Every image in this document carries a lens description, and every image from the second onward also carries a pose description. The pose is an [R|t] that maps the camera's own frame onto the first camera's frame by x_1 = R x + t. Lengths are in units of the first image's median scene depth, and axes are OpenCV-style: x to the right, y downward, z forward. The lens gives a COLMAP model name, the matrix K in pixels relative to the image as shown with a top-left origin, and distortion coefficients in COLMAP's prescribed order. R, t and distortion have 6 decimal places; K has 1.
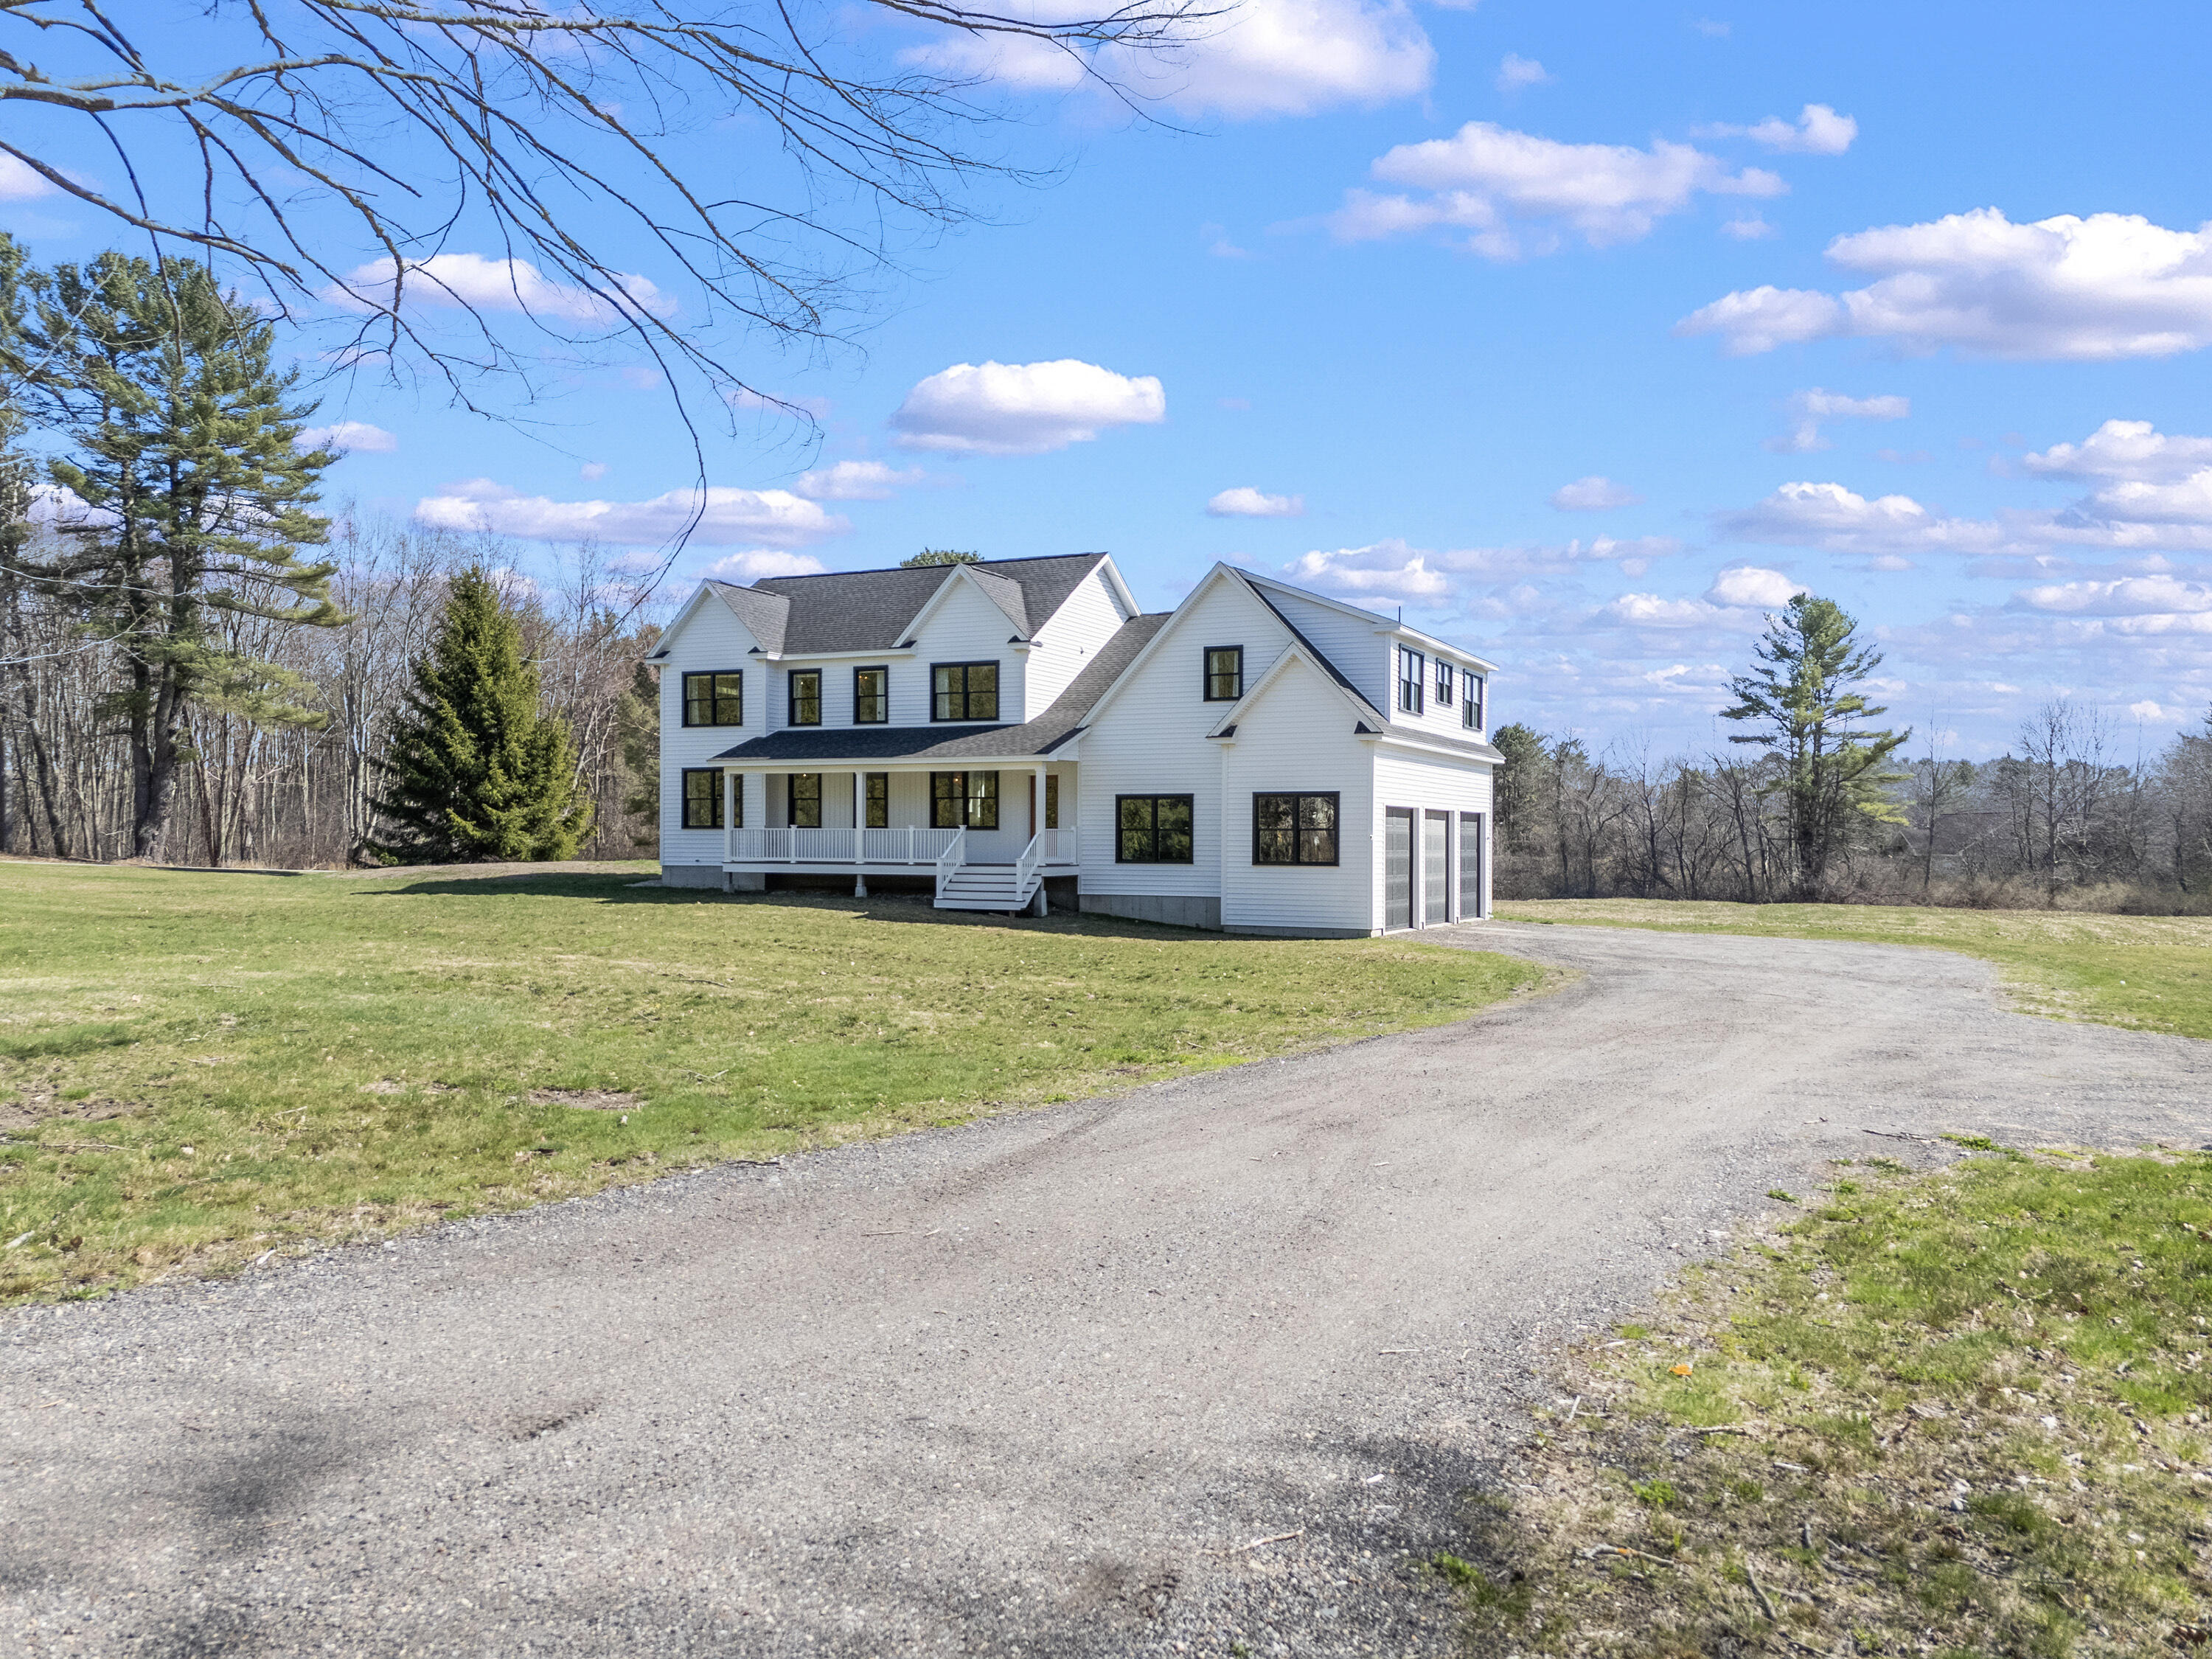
lens RADIAL K [[1636.8, 0, 1118.2], [0, 1636.8, 837.7], [0, 0, 1]] dist [0.059986, -0.041360]
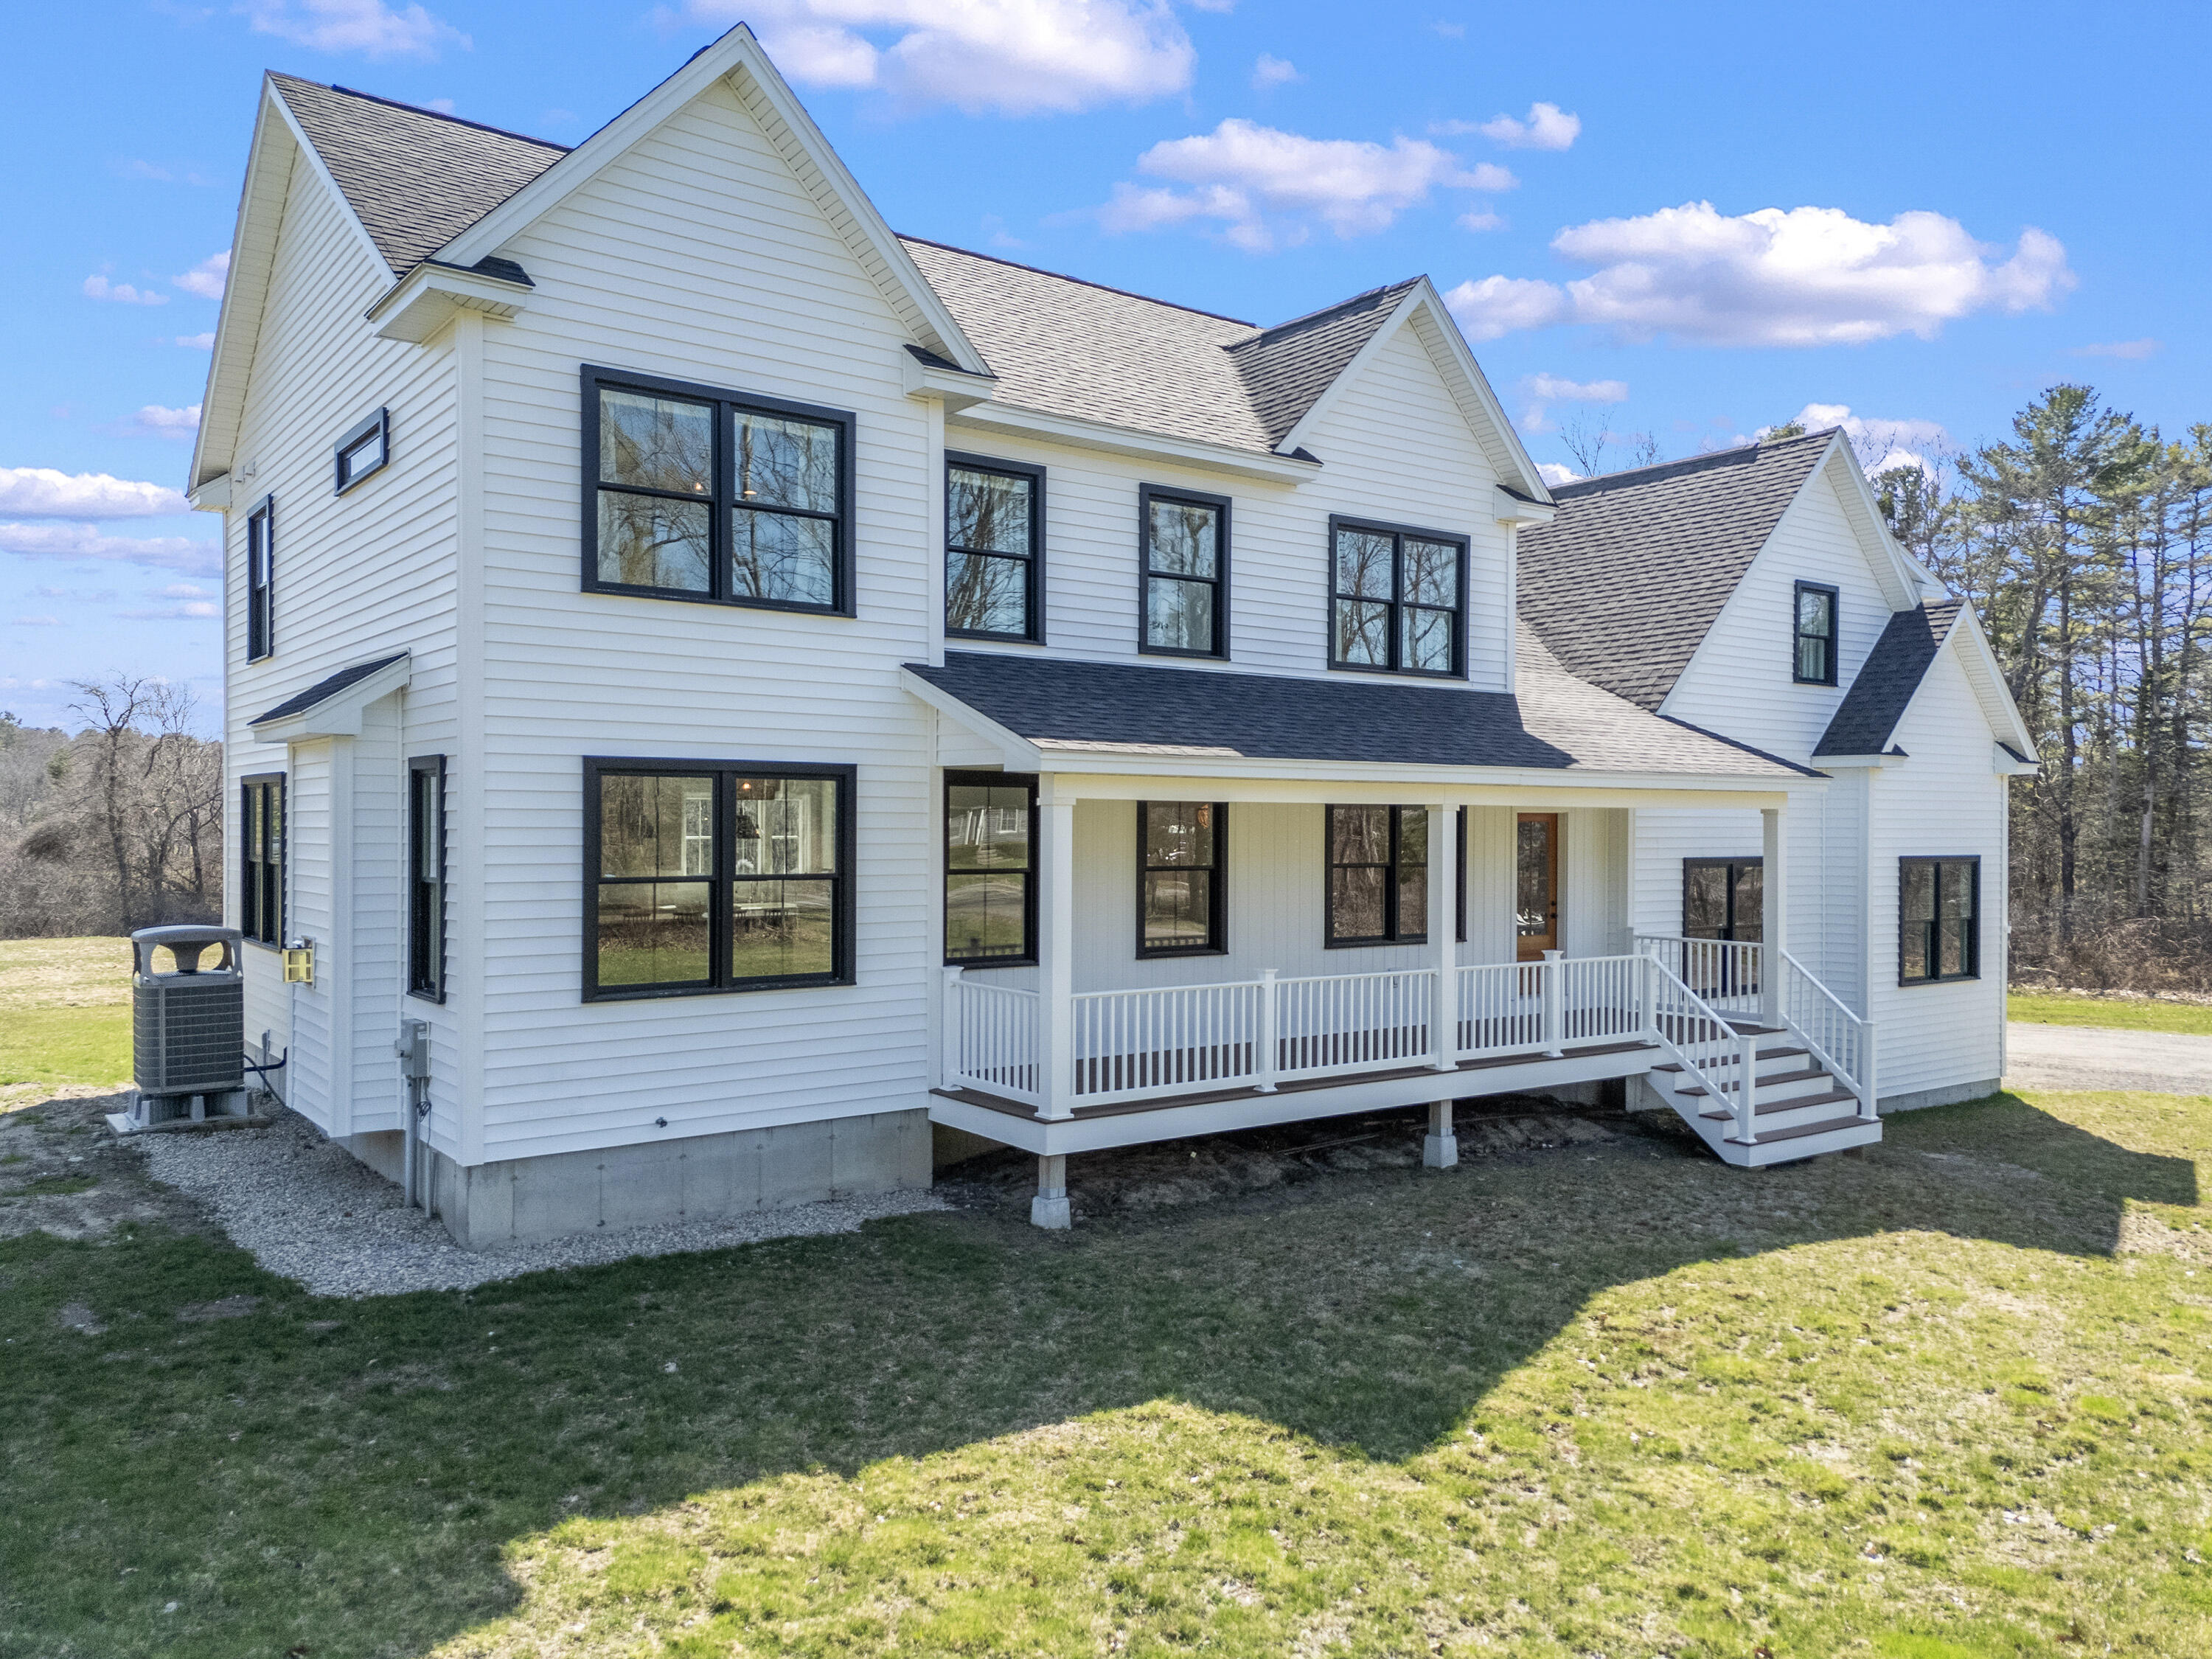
lens RADIAL K [[1636.8, 0, 1101.6], [0, 1636.8, 845.4], [0, 0, 1]] dist [0.059986, -0.041360]
pose [[0.456226, -0.012640, 0.889774, -0.478865], [-0.001100, 0.999890, 0.014768, -0.034856], [-0.889863, -0.007717, 0.456162, 0.871199]]
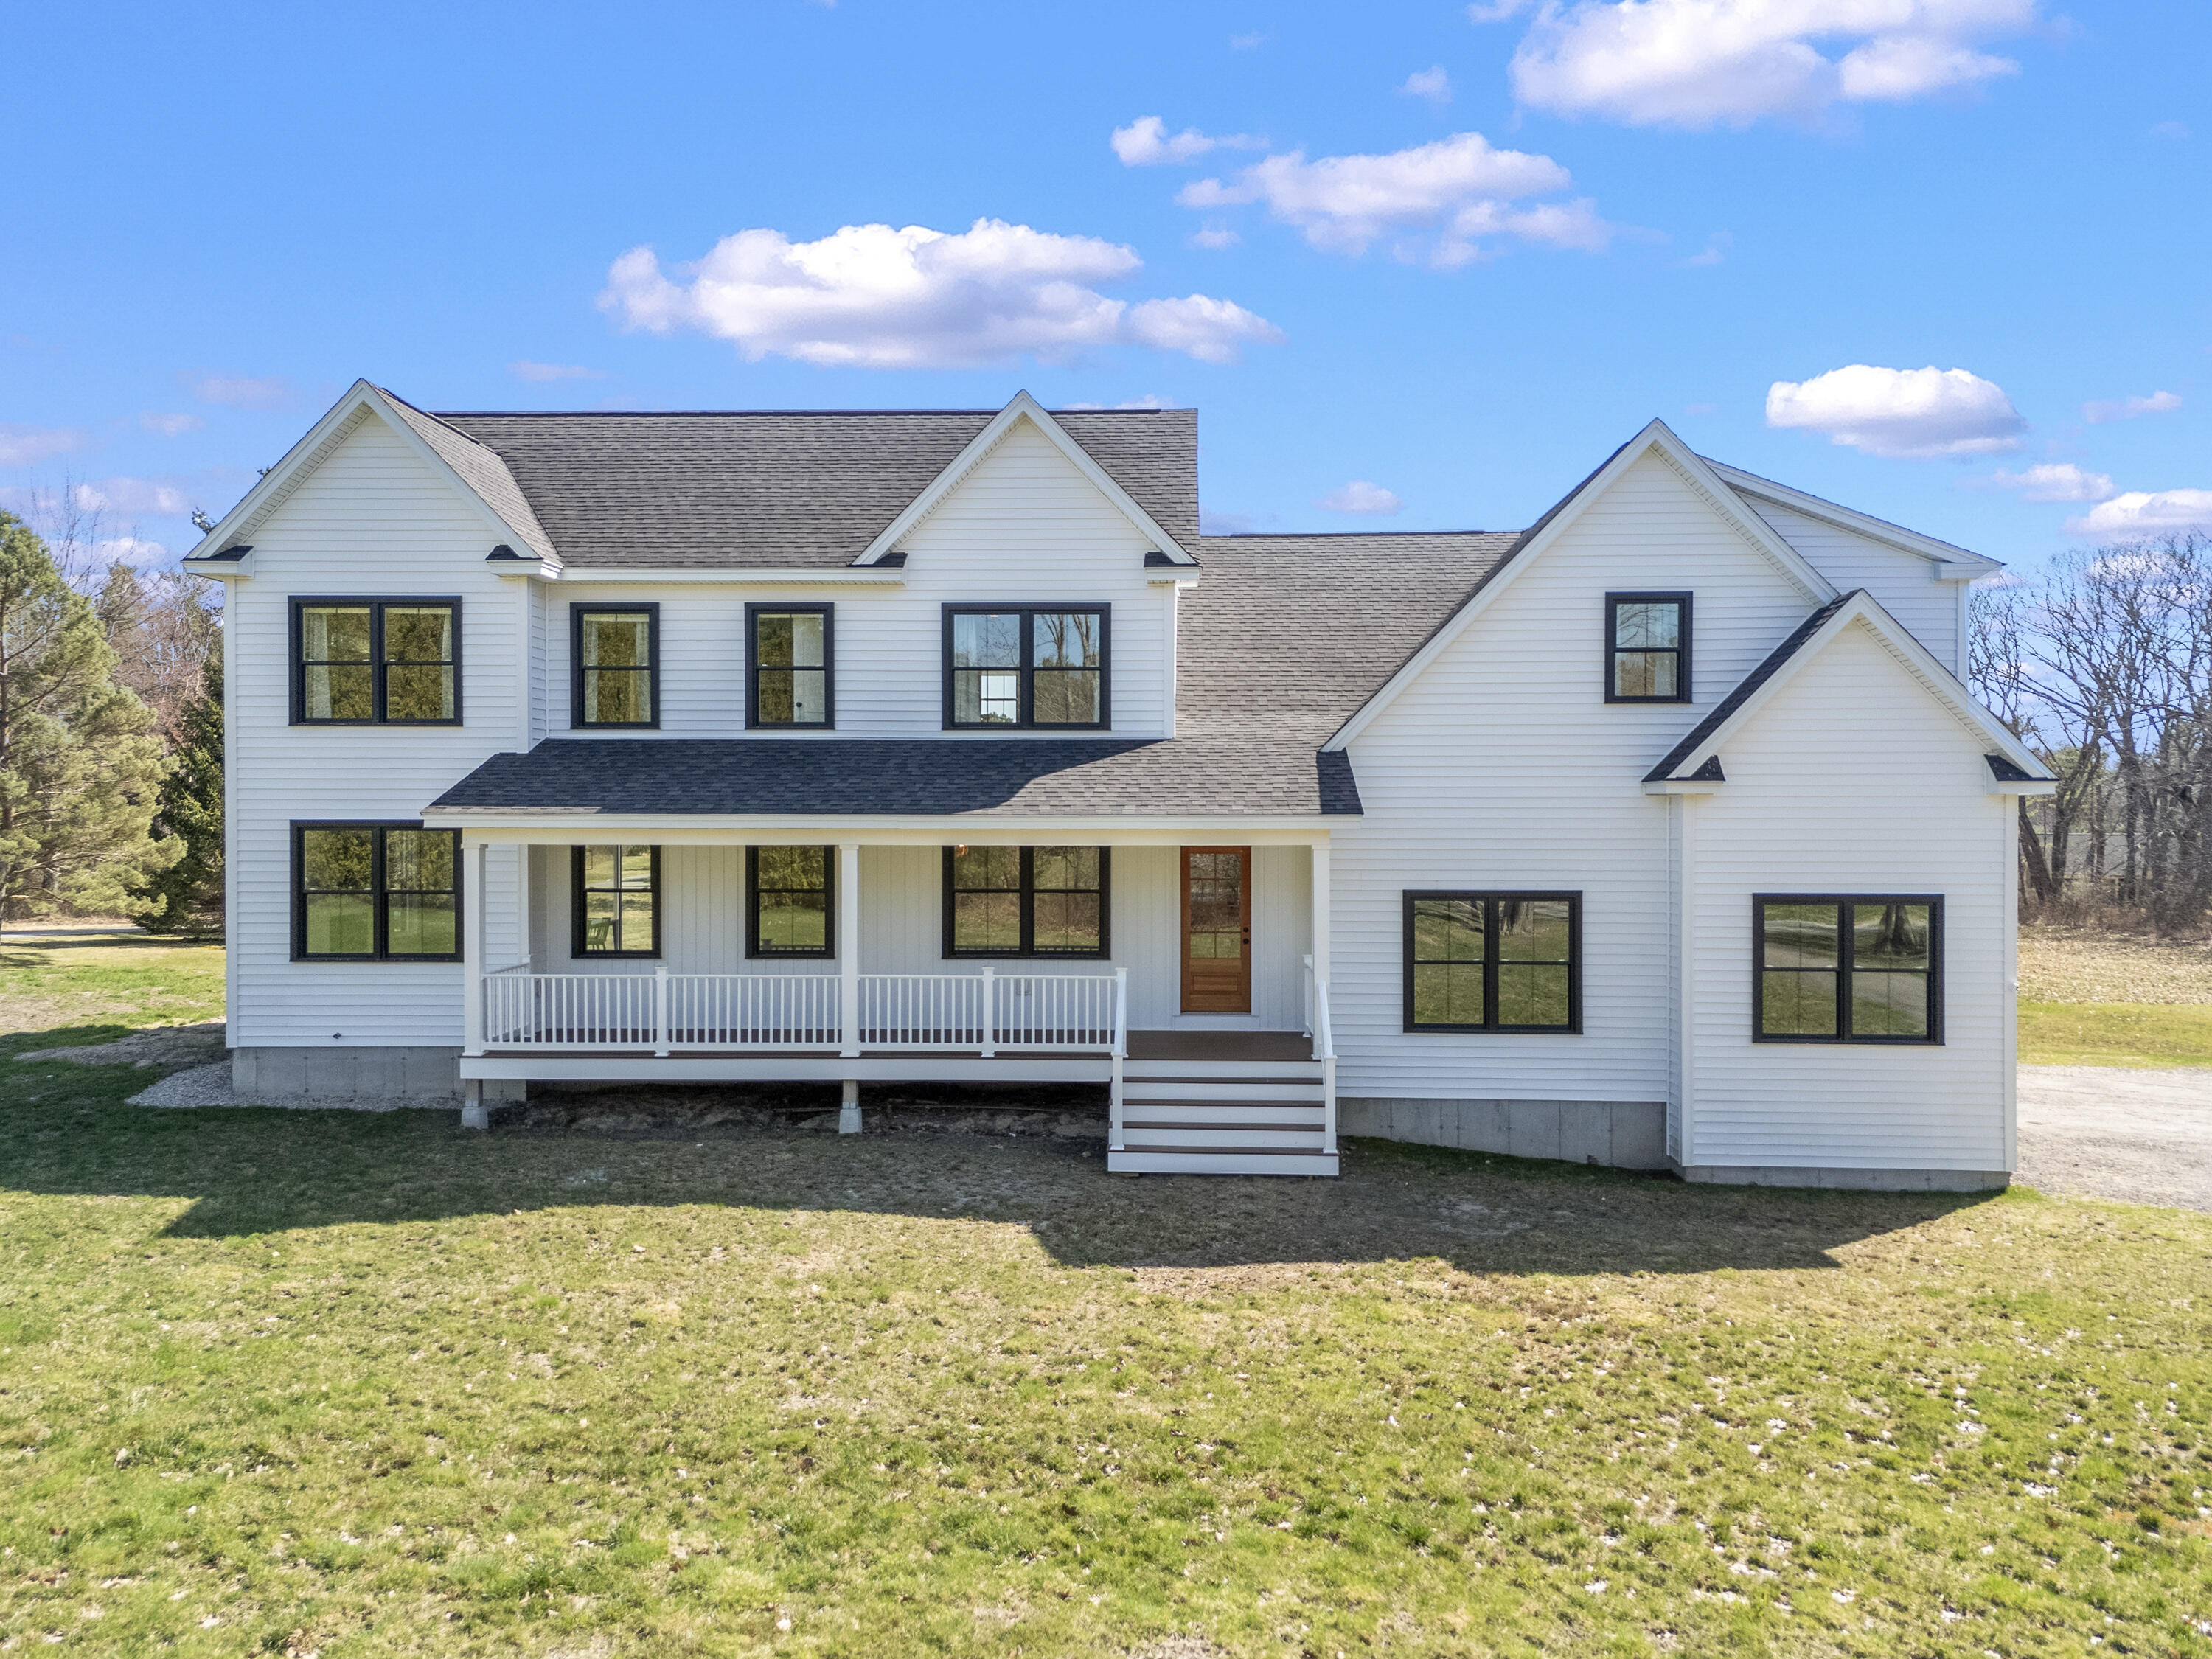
lens RADIAL K [[1636.8, 0, 1111.3], [0, 1636.8, 839.0], [0, 0, 1]] dist [0.059986, -0.041360]
pose [[0.917520, -0.009249, 0.397582, -0.256173], [0.003494, 0.999878, 0.015198, -0.046087], [-0.397674, -0.012555, 0.917441, 0.551182]]
